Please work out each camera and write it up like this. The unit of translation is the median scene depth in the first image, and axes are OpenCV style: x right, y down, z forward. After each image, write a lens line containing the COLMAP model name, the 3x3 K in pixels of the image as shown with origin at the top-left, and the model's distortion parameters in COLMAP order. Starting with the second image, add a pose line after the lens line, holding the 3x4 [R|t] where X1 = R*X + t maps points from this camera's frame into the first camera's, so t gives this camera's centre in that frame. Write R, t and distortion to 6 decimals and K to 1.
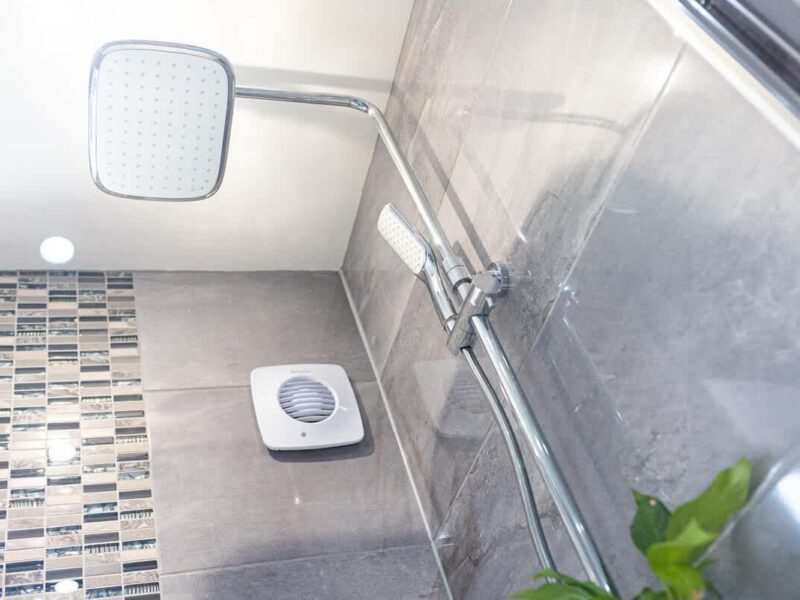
lens RADIAL K [[851.1, 0, 397.3], [0, 851.1, 292.1], [0, 0, 1]] dist [0.003106, -0.000011]
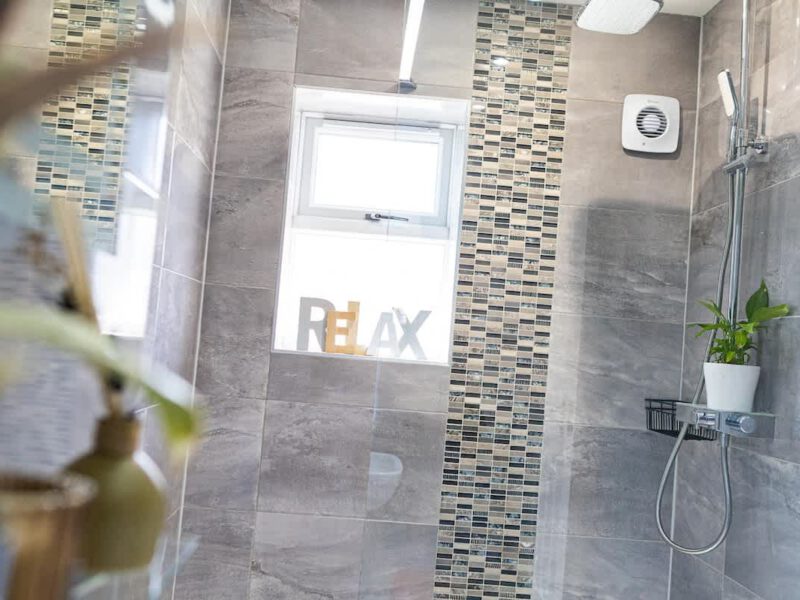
lens RADIAL K [[851.1, 0, 397.3], [0, 851.1, 292.1], [0, 0, 1]] dist [0.003106, -0.000011]
pose [[0.916489, 0.331323, -0.224216, -0.079588], [-0.097191, 0.728063, 0.678586, -0.821724], [0.388074, -0.600125, 0.699463, -0.724621]]
